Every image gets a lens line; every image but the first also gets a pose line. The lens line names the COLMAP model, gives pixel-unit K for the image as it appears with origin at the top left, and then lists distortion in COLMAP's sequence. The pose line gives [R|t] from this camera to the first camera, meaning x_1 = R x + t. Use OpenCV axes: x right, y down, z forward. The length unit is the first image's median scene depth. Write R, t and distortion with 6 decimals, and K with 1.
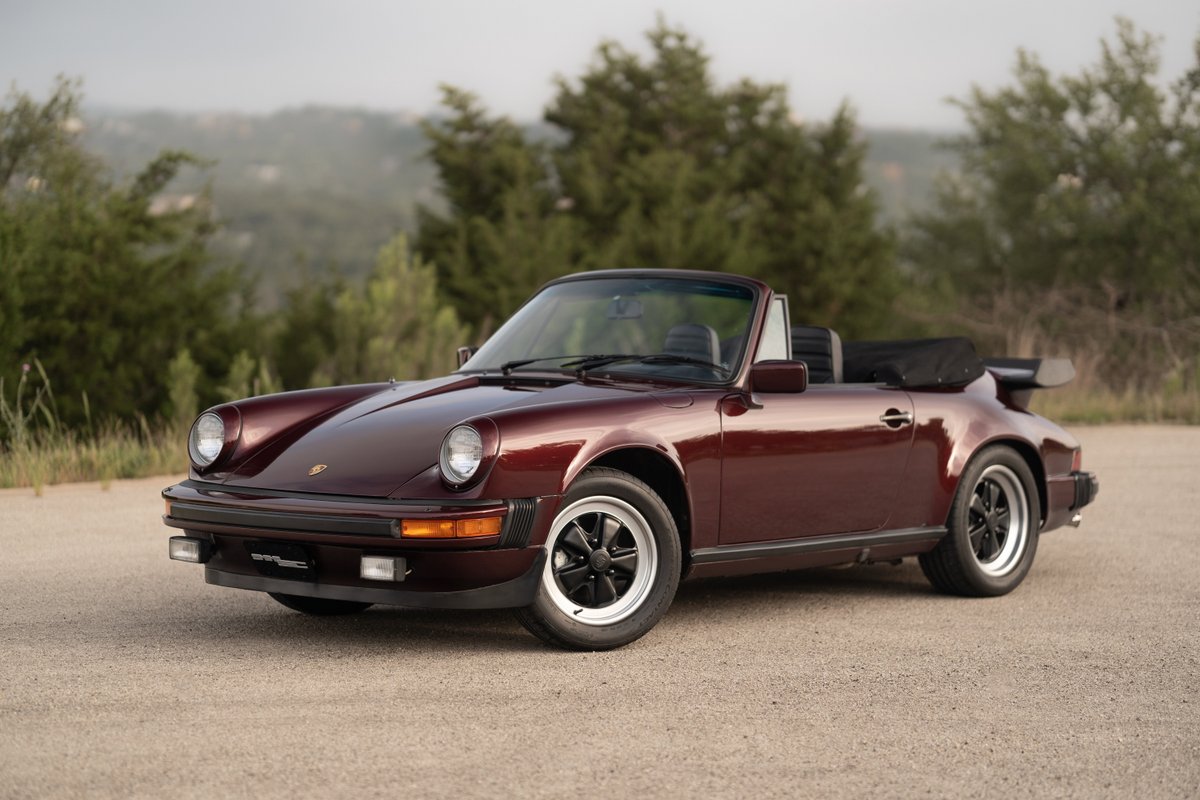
lens RADIAL K [[2954.3, 0, 578.7], [0, 2954.3, 401.4], [0, 0, 1]] dist [0.016135, 0.399750]
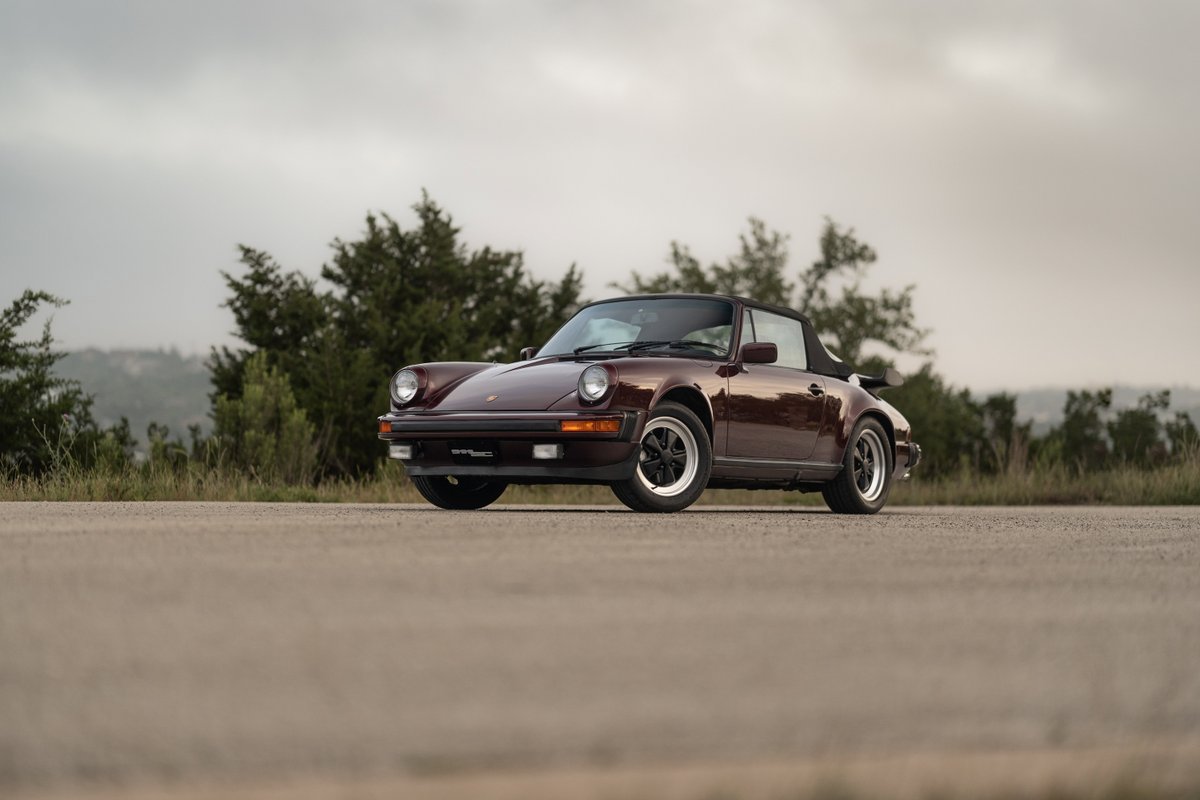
lens RADIAL K [[2891.9, 0, 595.3], [0, 2891.9, 398.9], [0, 0, 1]] dist [0.009619, 0.382919]
pose [[0.987591, 0.011685, 0.156615, -0.246210], [0.000411, 0.997033, -0.076981, 0.127275], [-0.157050, 0.076090, 0.984655, -0.484984]]
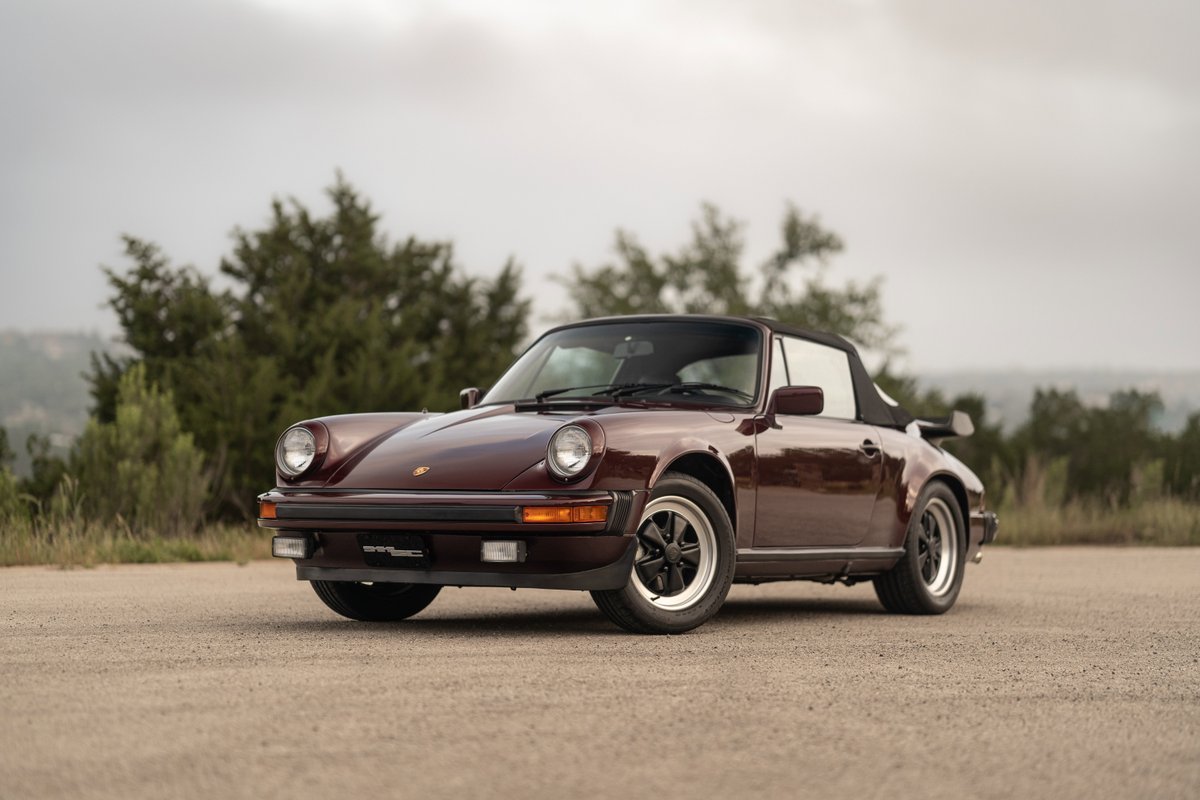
lens RADIAL K [[2934.2, 0, 600.0], [0, 2934.2, 400.0], [0, 0, 1]] dist [0.013307, 0.130367]
pose [[0.982996, 0.009810, 0.183365, -0.198673], [0.003392, 0.997432, -0.071545, 0.066763], [-0.183596, 0.070950, 0.980438, -0.080643]]
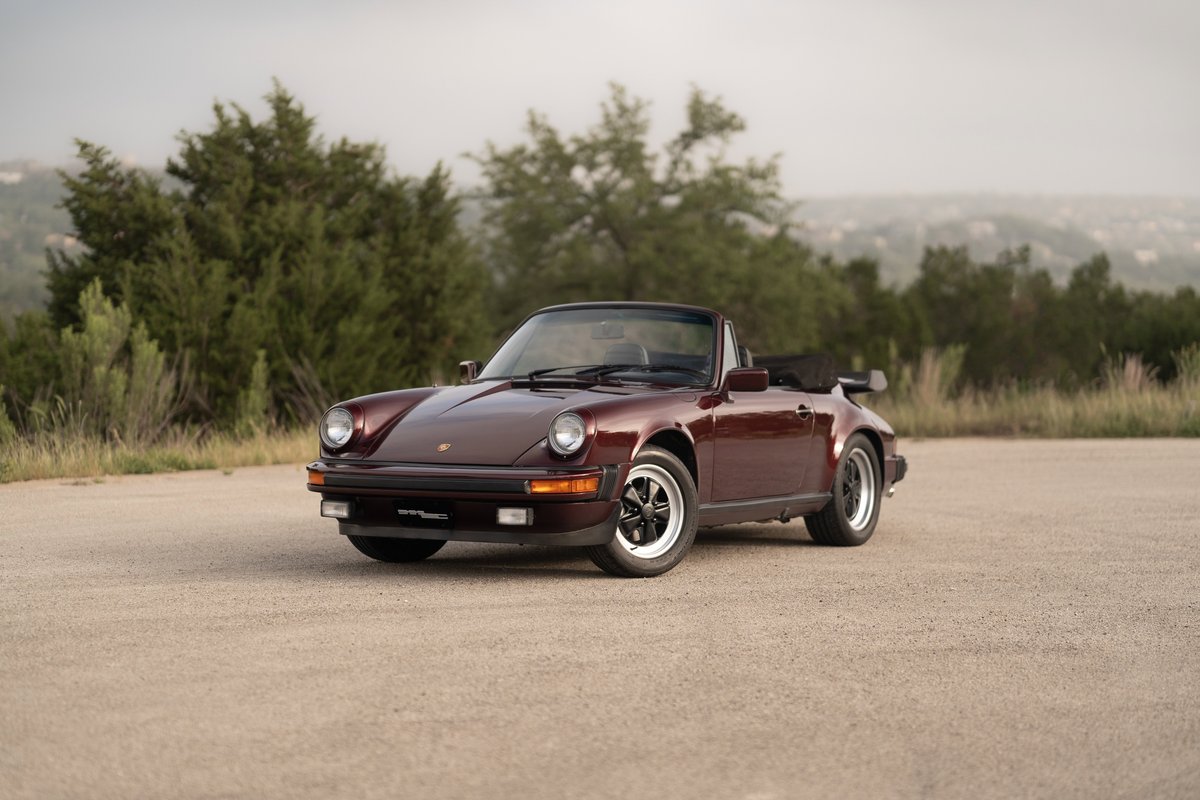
lens RADIAL K [[2954.3, 0, 578.7], [0, 2954.3, 401.4], [0, 0, 1]] dist [0.016135, 0.399750]
pose [[0.976688, -0.004930, 0.214607, -0.282612], [0.008181, 0.999865, -0.014264, 0.019347], [-0.214507, 0.015687, 0.976596, -0.299332]]
